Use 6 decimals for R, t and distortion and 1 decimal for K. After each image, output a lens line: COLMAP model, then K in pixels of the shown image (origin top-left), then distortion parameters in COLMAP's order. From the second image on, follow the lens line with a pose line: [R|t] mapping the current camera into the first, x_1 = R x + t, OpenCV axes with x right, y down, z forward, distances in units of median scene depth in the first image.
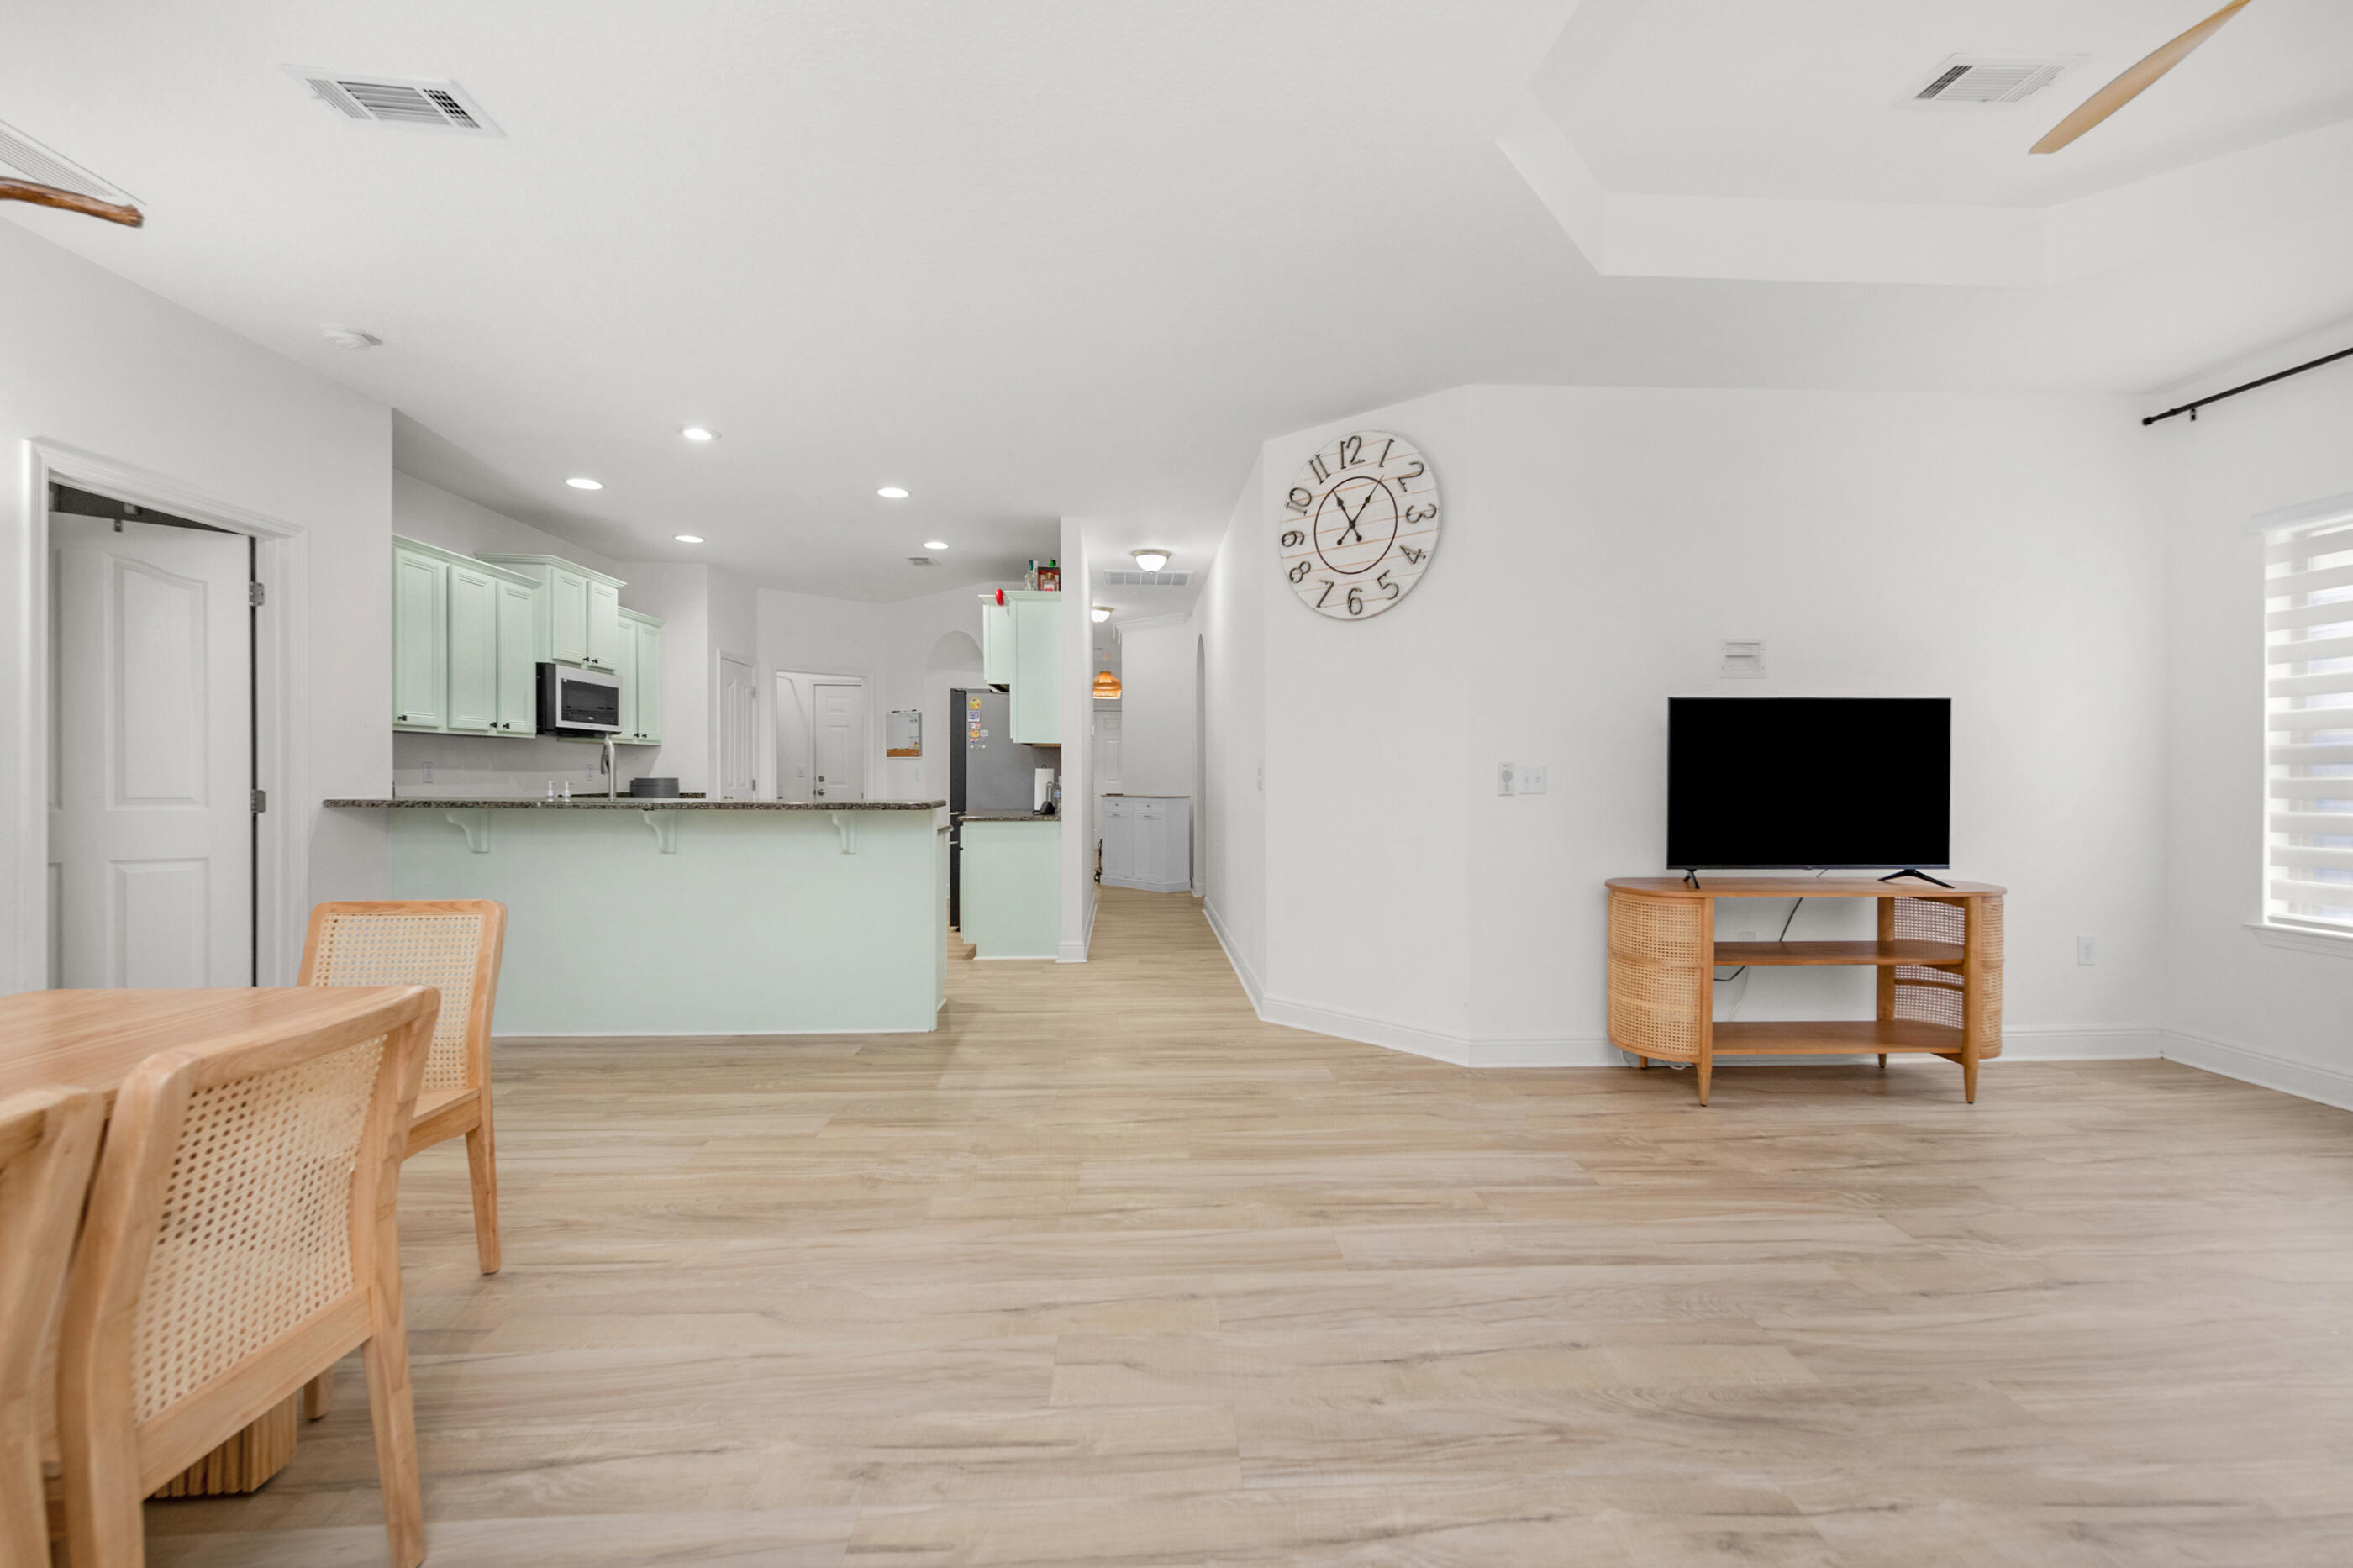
lens RADIAL K [[976.4, 0, 1166.2], [0, 976.4, 752.8], [0, 0, 1]] dist [0.000278, -0.005616]
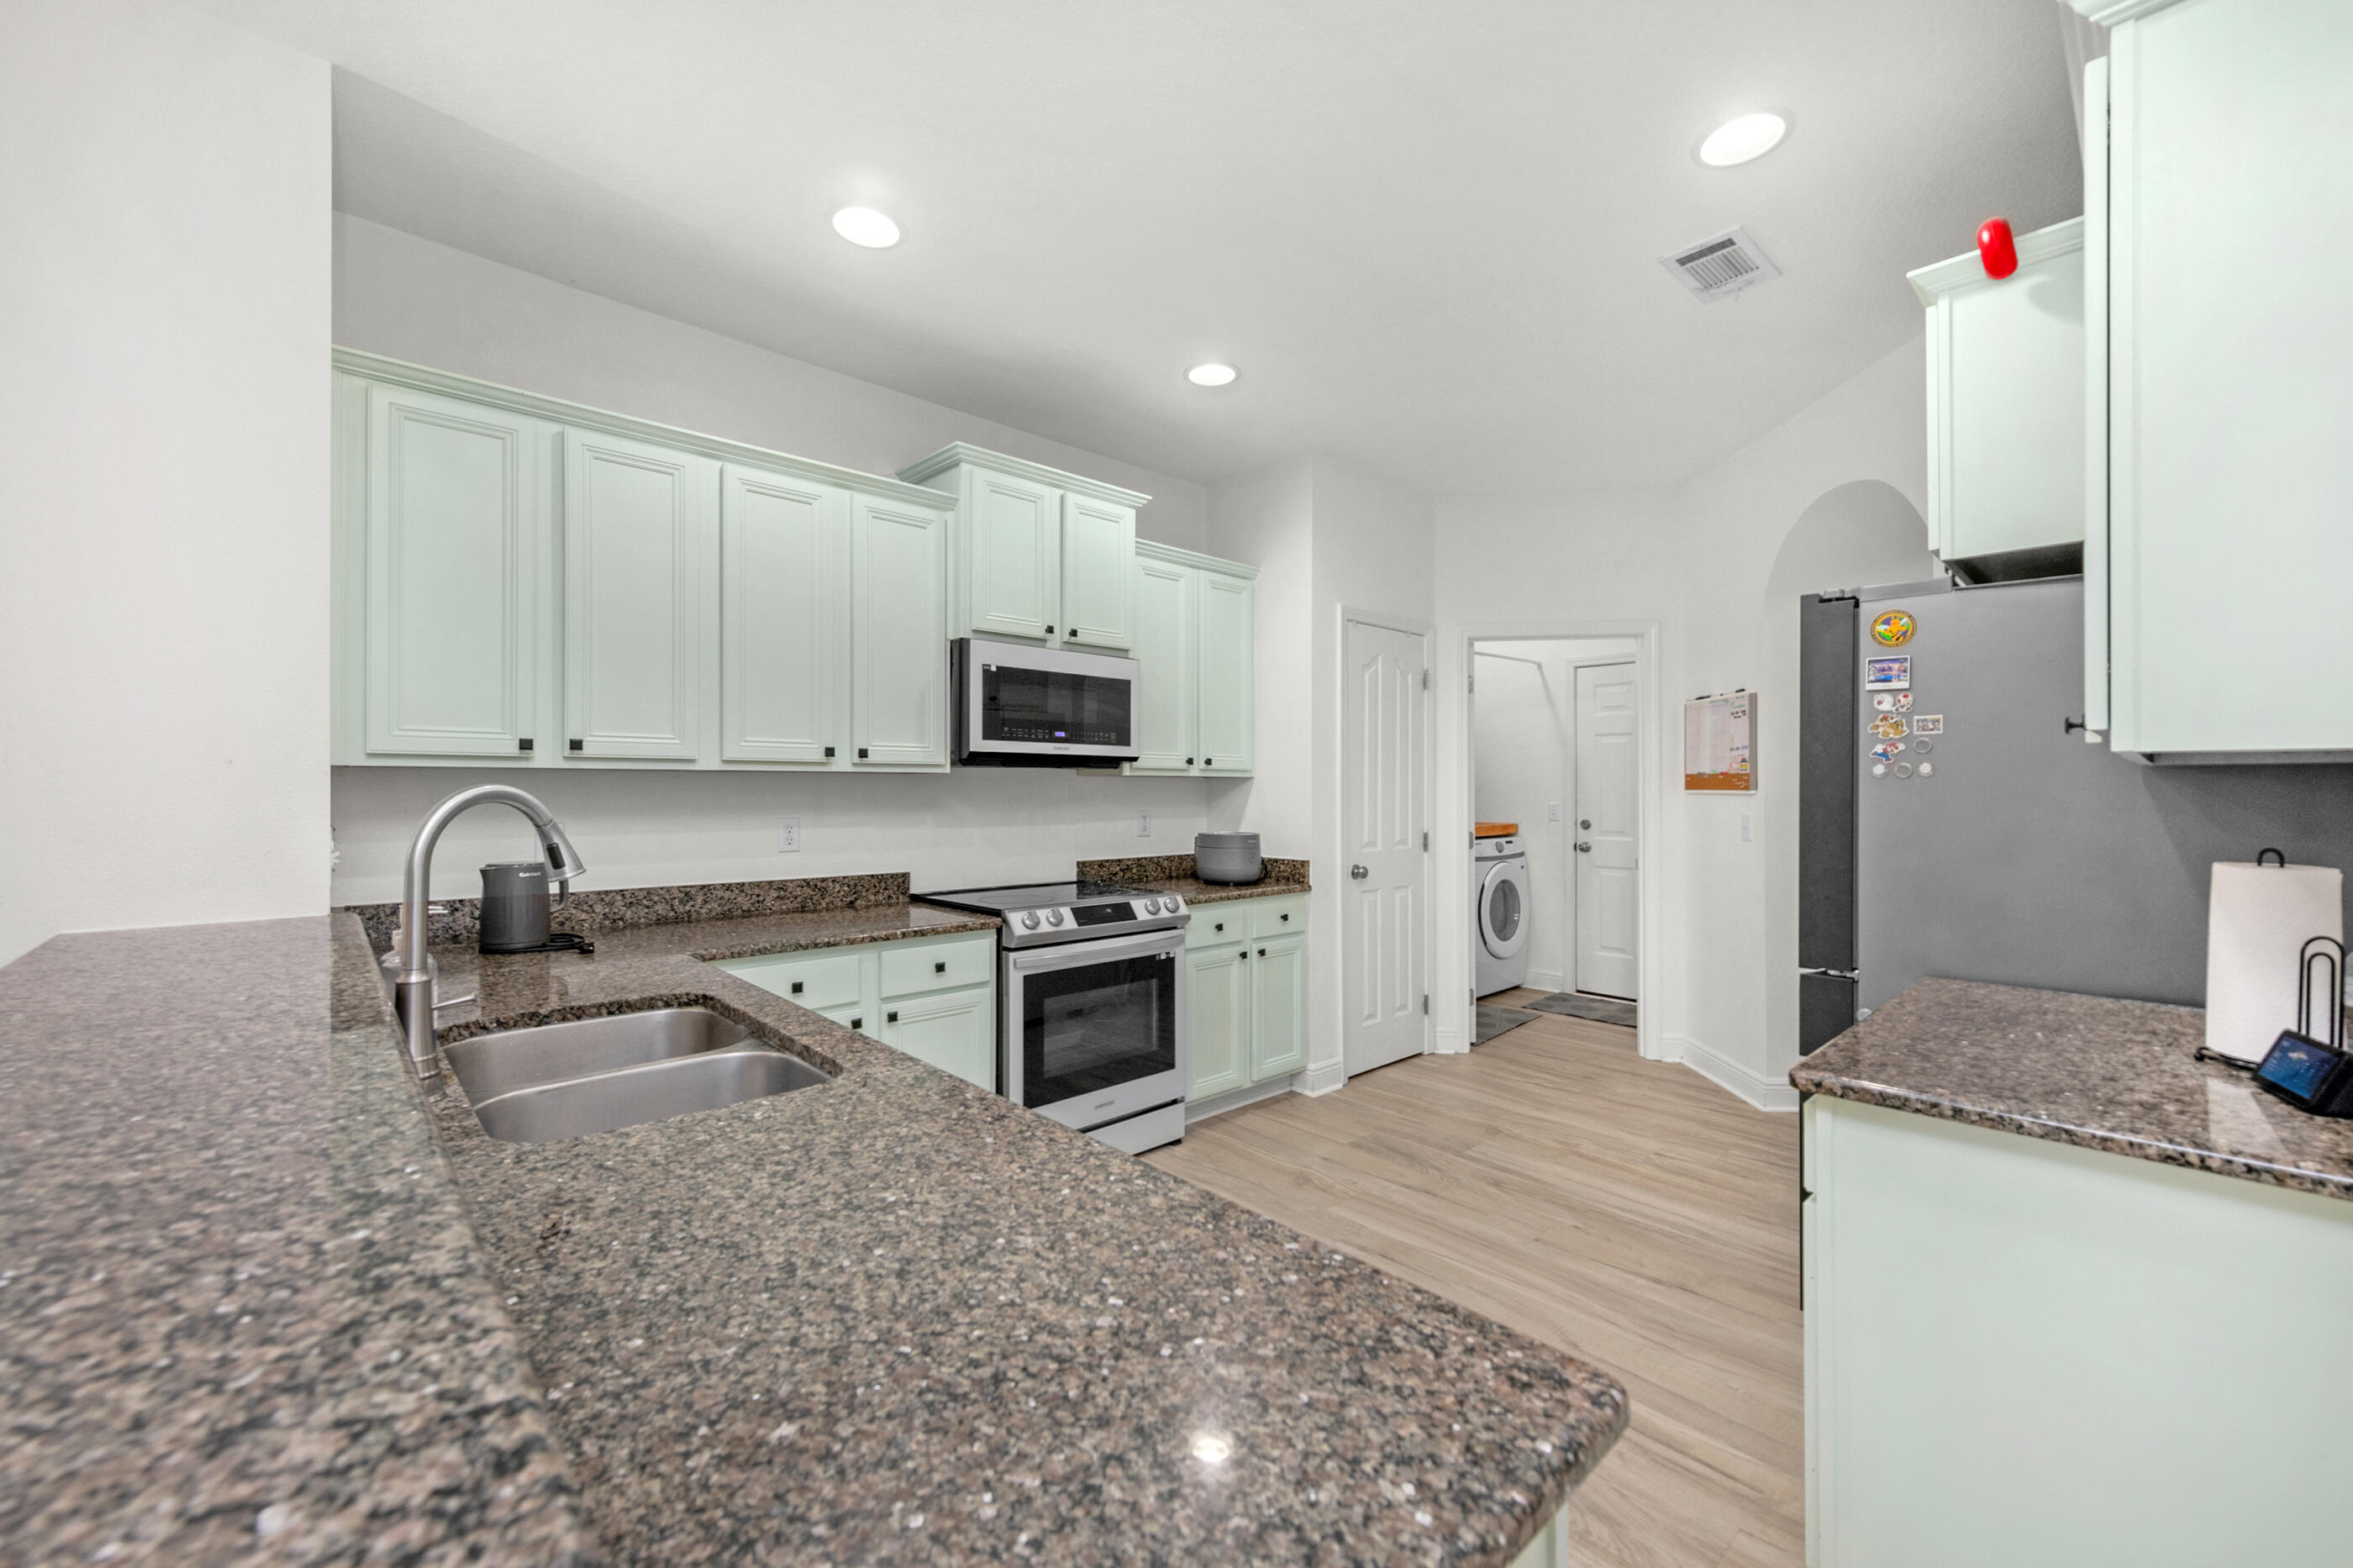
lens RADIAL K [[941.5, 0, 1212.5], [0, 941.5, 780.7], [0, 0, 1]] dist [0.006950, -0.000287]
pose [[0.648965, -0.011219, -0.760736, -0.184381], [0.017491, 0.999847, 0.000176, -0.011171], [0.760617, -0.013420, 0.649062, 1.074078]]
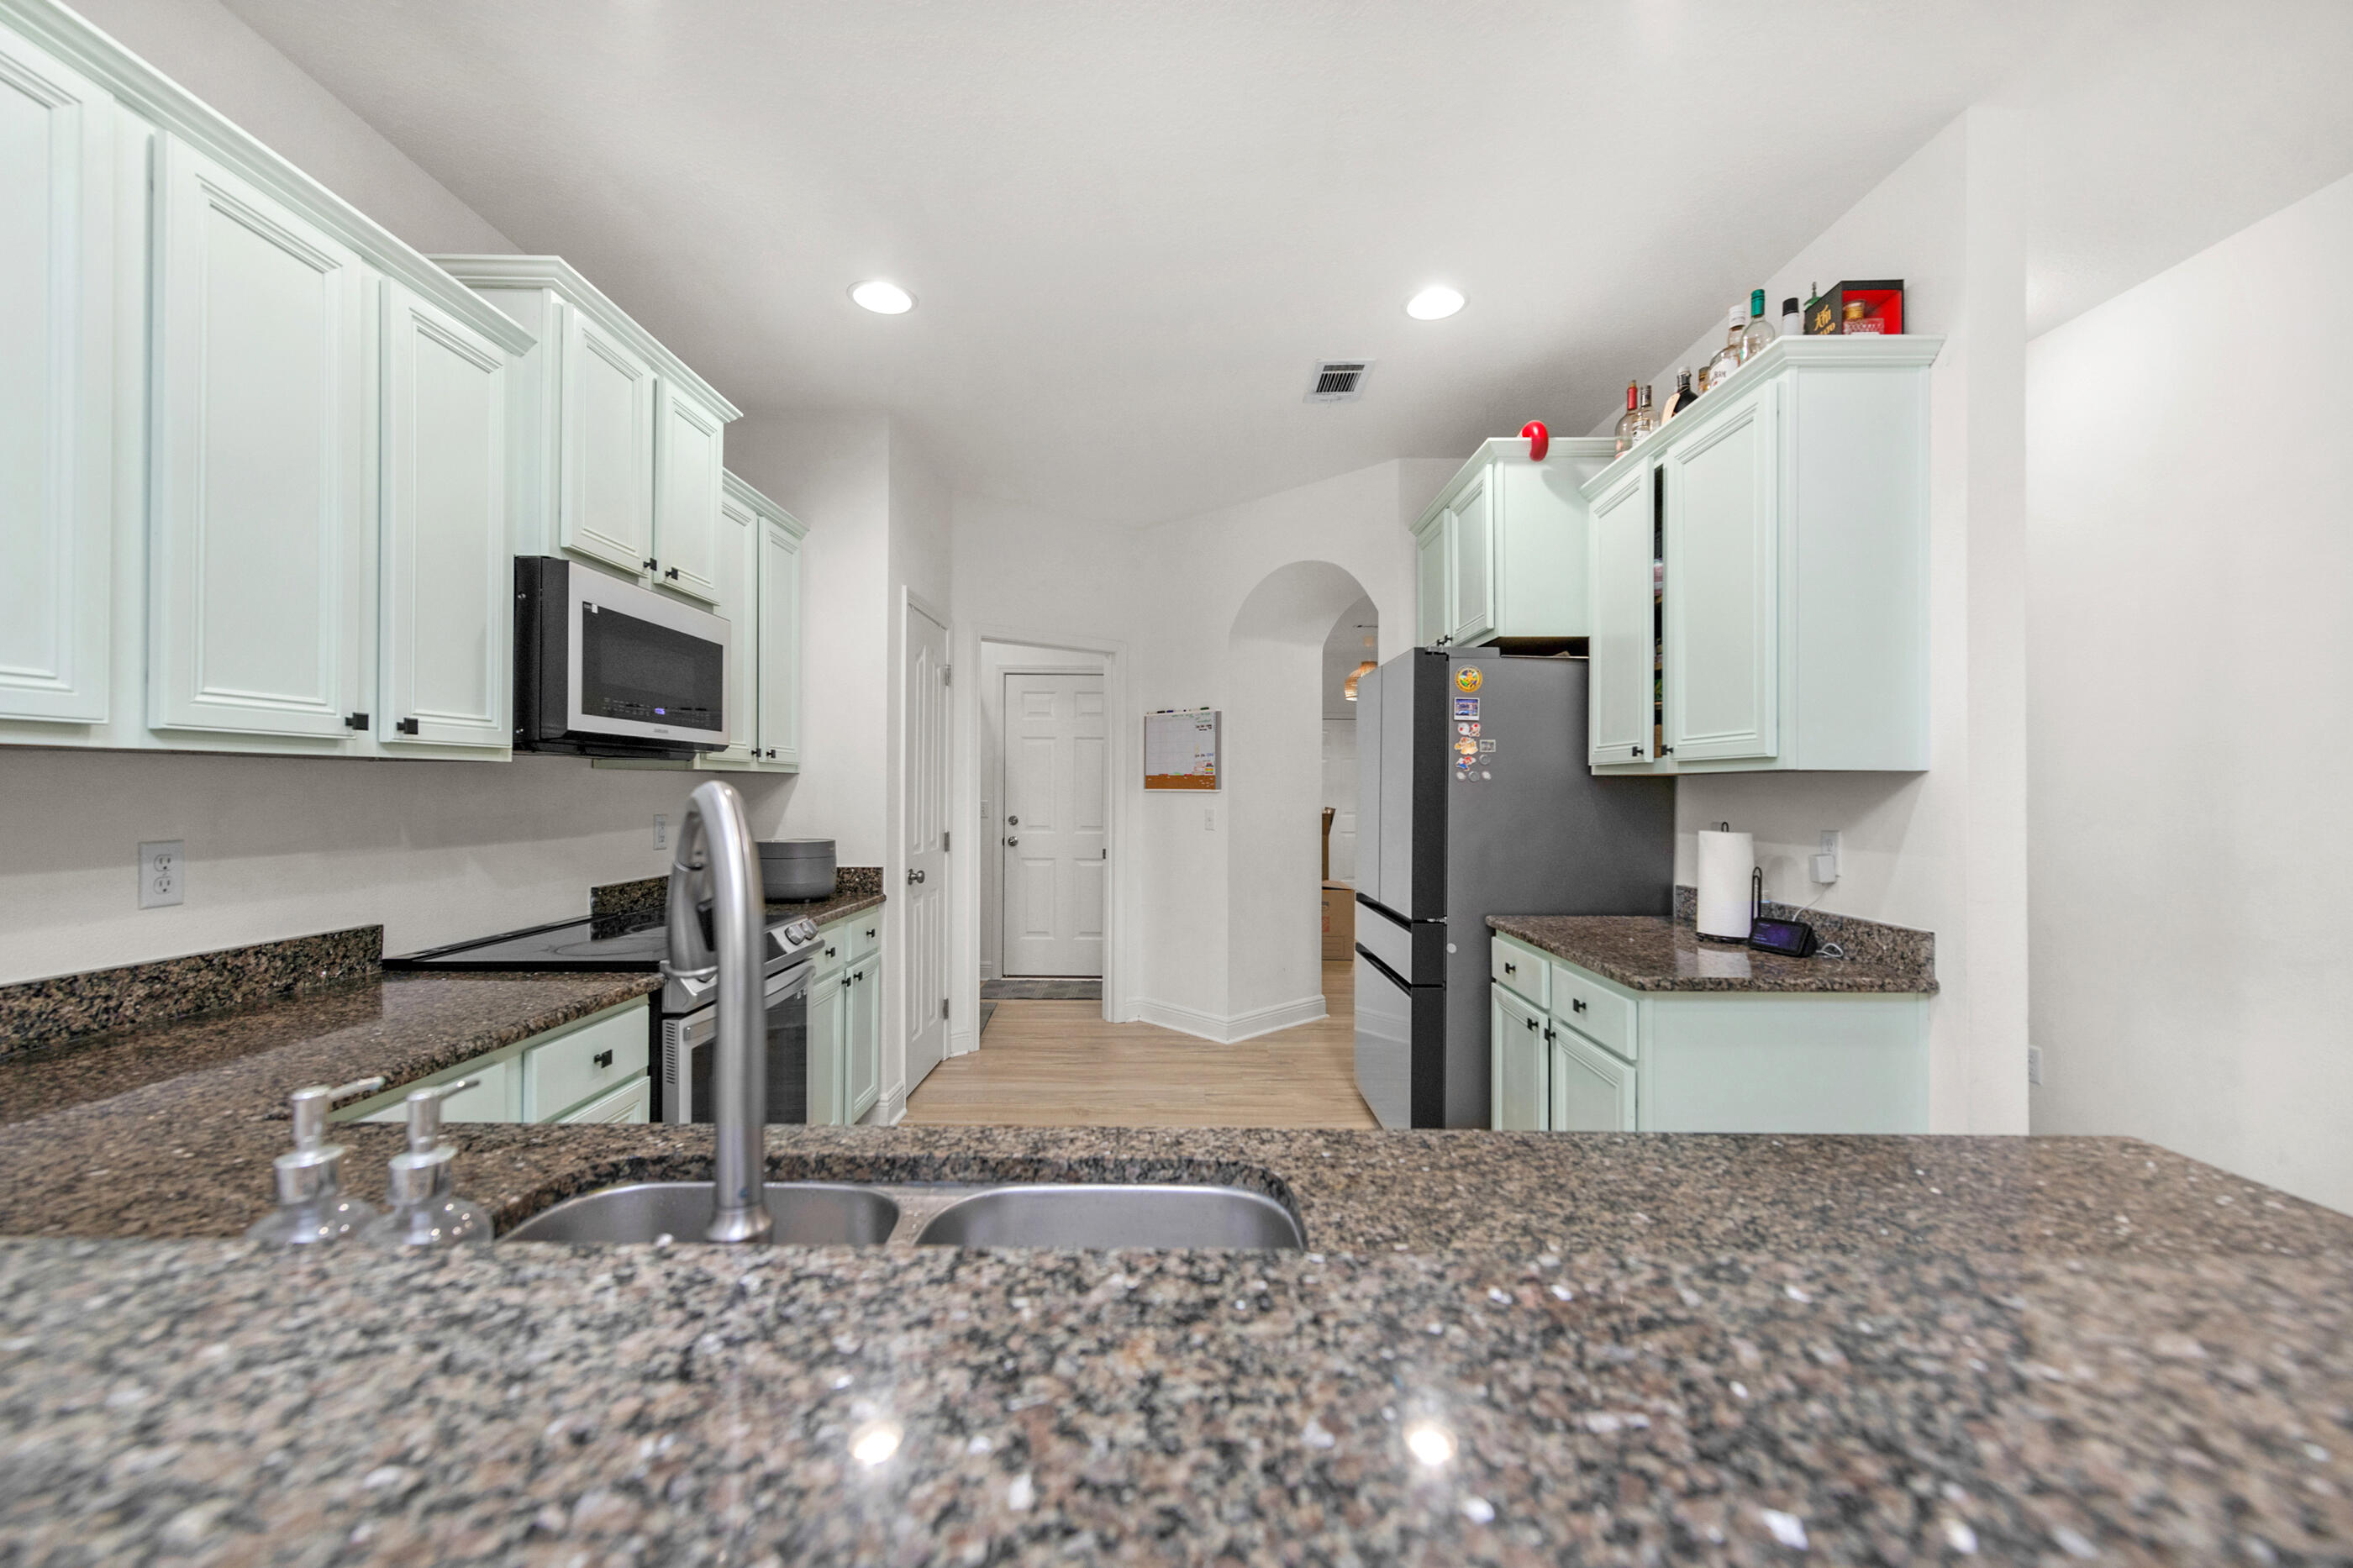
lens RADIAL K [[938.0, 0, 1149.5], [0, 938.0, 782.4], [0, 0, 1]] dist [-0.001057, -0.000350]
pose [[0.998478, -0.002034, -0.055114, -0.550080], [0.002791, 0.999903, 0.013677, -0.016294], [0.055081, -0.013810, 0.998386, 0.935215]]
